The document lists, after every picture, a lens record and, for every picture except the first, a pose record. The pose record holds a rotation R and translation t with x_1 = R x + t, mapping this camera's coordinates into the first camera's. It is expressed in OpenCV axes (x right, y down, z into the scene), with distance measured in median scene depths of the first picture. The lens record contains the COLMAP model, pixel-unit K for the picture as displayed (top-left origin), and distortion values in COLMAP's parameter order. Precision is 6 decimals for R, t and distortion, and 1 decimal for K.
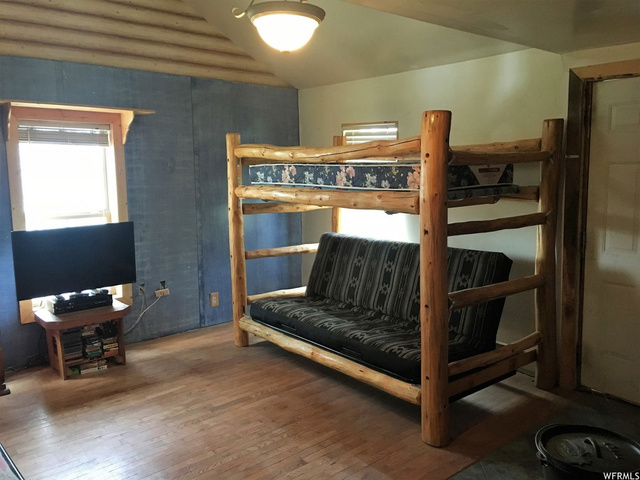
lens RADIAL K [[538.4, 0, 319.0], [0, 538.4, 239.9], [0, 0, 1]] dist [0.028665, 0.002434]
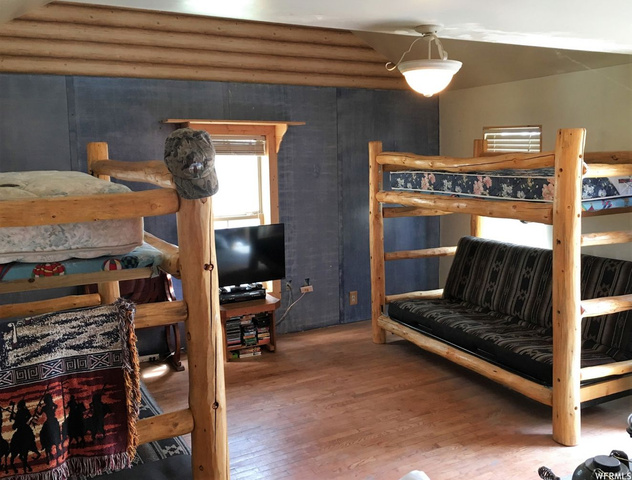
lens RADIAL K [[636.2, 0, 323.2], [0, 636.2, 222.6], [0, 0, 1]] dist [0.062094, 0.000000]
pose [[0.976799, 0.017424, -0.213450, 0.011173], [-0.021192, 0.999657, -0.015381, -0.017933], [0.213108, 0.019547, 0.976833, -0.259086]]
